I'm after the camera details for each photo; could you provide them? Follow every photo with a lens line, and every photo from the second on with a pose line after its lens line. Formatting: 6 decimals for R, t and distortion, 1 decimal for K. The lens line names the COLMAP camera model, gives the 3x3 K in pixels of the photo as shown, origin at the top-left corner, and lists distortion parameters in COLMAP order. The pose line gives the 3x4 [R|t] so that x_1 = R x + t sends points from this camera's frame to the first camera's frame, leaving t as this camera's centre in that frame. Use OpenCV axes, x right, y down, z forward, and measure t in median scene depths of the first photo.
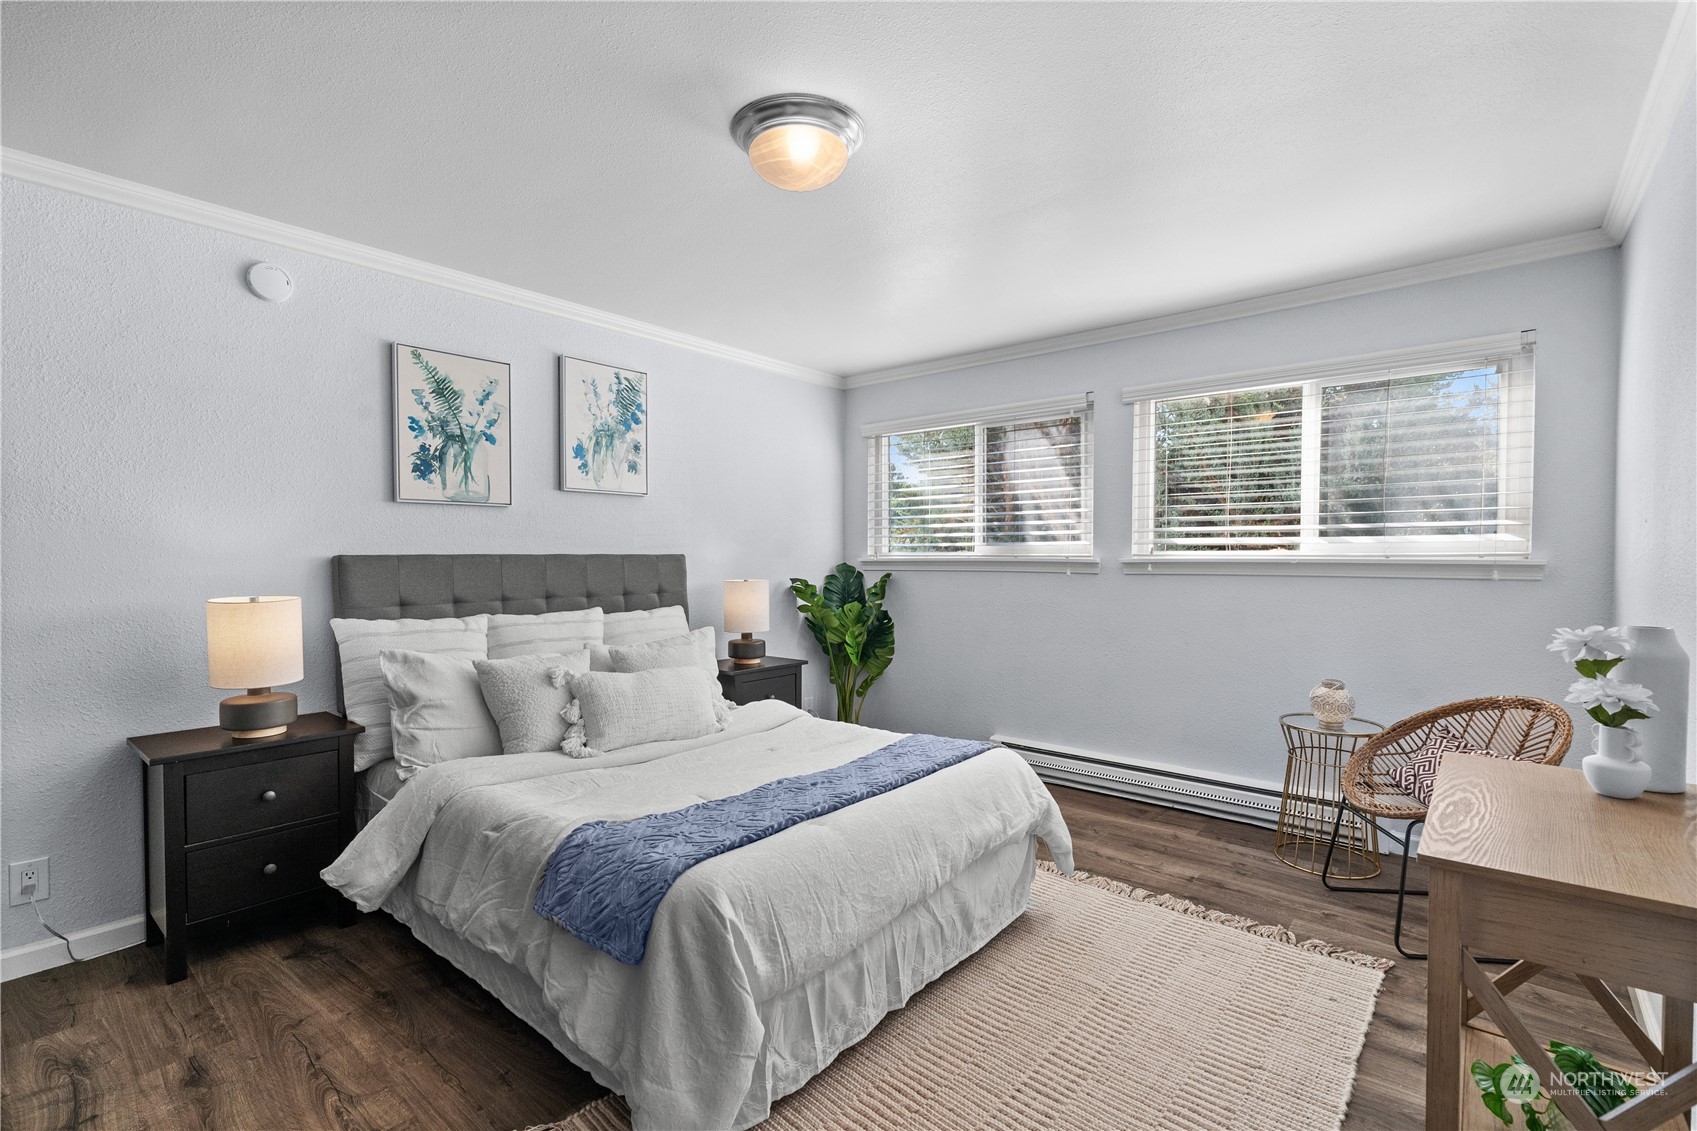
lens RADIAL K [[773.2, 0, 843.2], [0, 773.2, 563.4], [0, 0, 1]] dist [-0.000578, 0.000205]
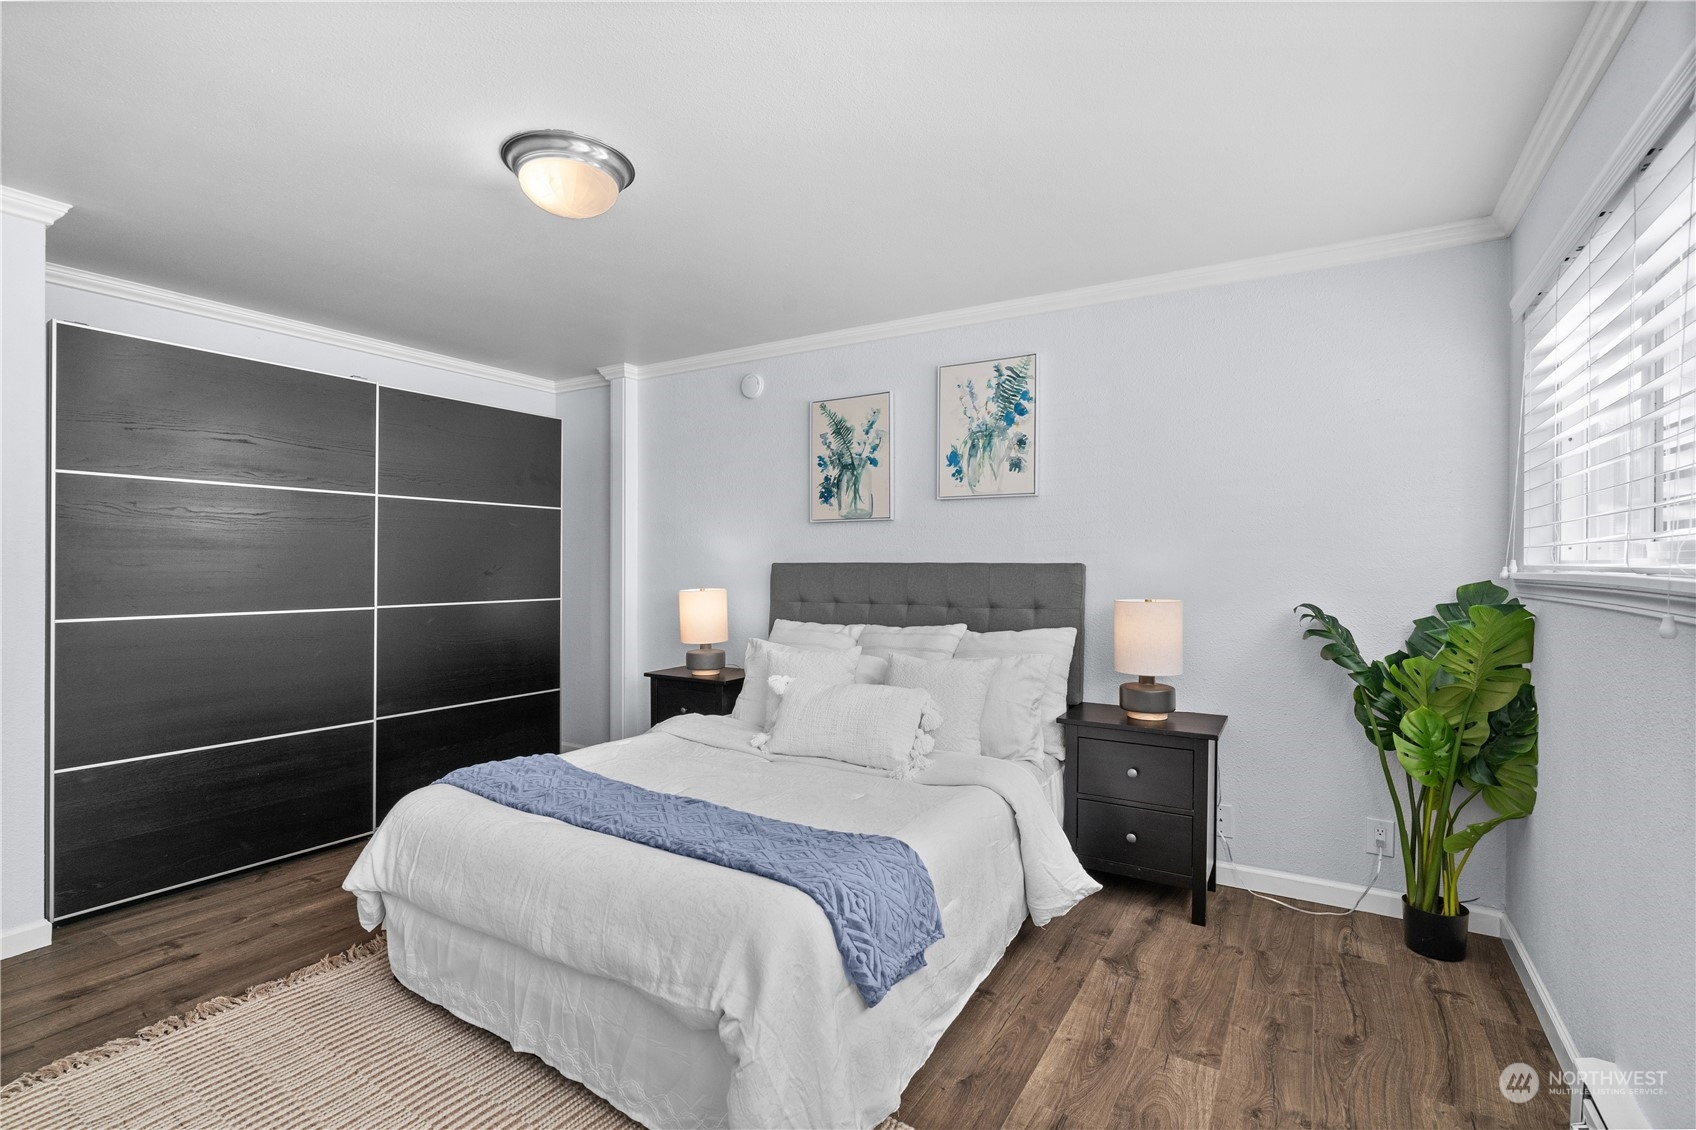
lens RADIAL K [[772.8, 0, 844.8], [0, 772.8, 567.1], [0, 0, 1]] dist [-0.000578, 0.000205]
pose [[0.162150, 0.005093, -0.986753, 0.607153], [-0.015079, 0.999883, 0.002683, -0.006909], [0.986651, 0.014445, 0.162208, 0.702616]]
